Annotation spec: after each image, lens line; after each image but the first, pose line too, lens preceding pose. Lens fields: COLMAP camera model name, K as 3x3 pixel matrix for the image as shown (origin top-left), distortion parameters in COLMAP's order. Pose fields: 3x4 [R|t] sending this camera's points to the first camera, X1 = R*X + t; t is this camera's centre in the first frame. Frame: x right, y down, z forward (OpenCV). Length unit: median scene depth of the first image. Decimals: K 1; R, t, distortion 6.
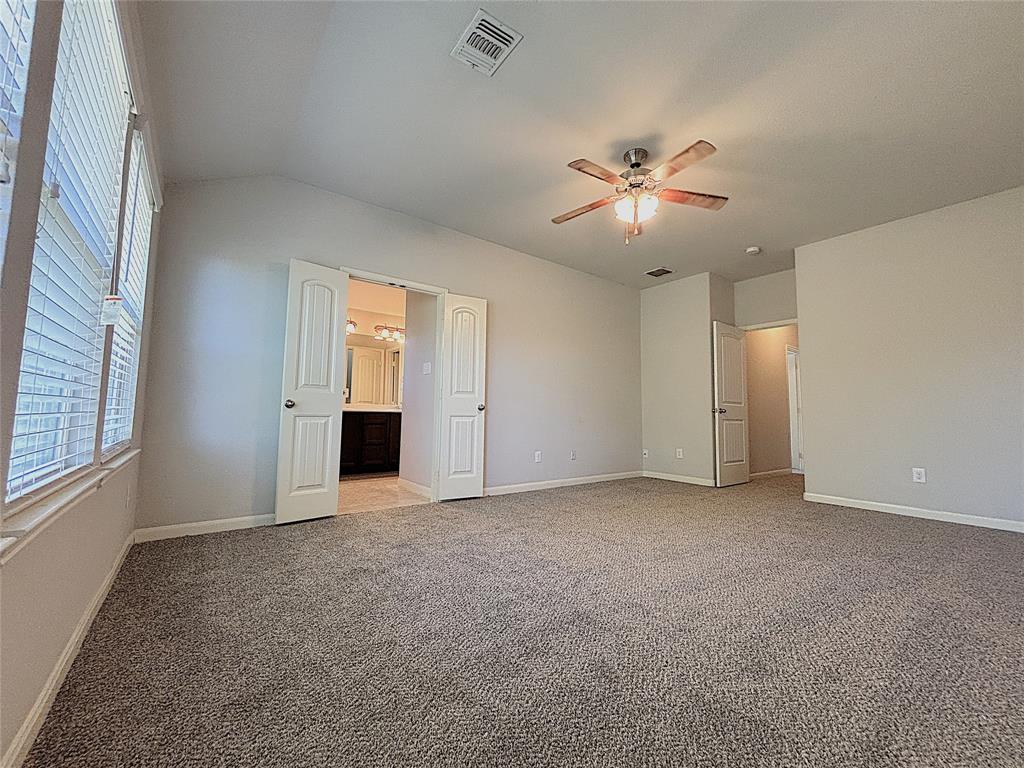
lens RADIAL K [[412.2, 0, 512.0], [0, 412.2, 384.0], [0, 0, 1]] dist [0.000949, 0.000007]
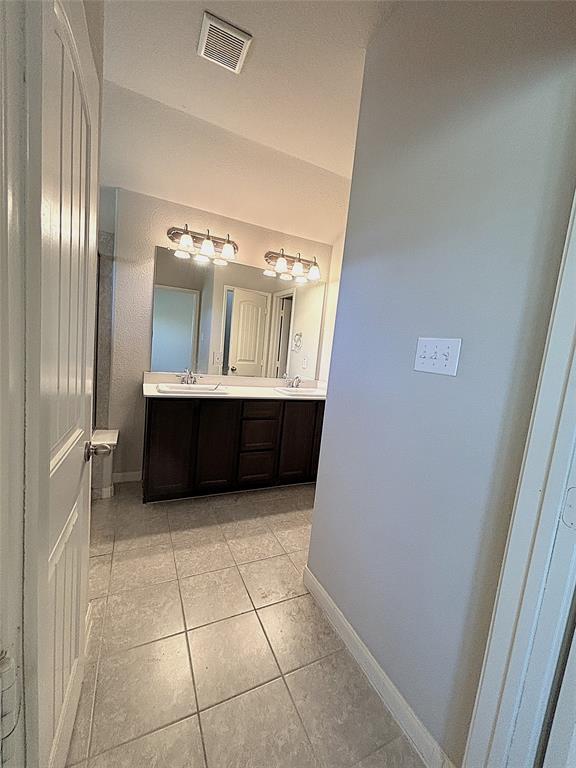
lens RADIAL K [[306.5, 0, 288.0], [0, 306.5, 384.0], [0, 0, 1]] dist [0.000056, -0.000001]
pose [[0.976948, 0.104904, -0.185921, -0.180806], [-0.068891, 0.979259, 0.190540, -0.033722], [0.202054, -0.173340, 0.963913, 0.492966]]
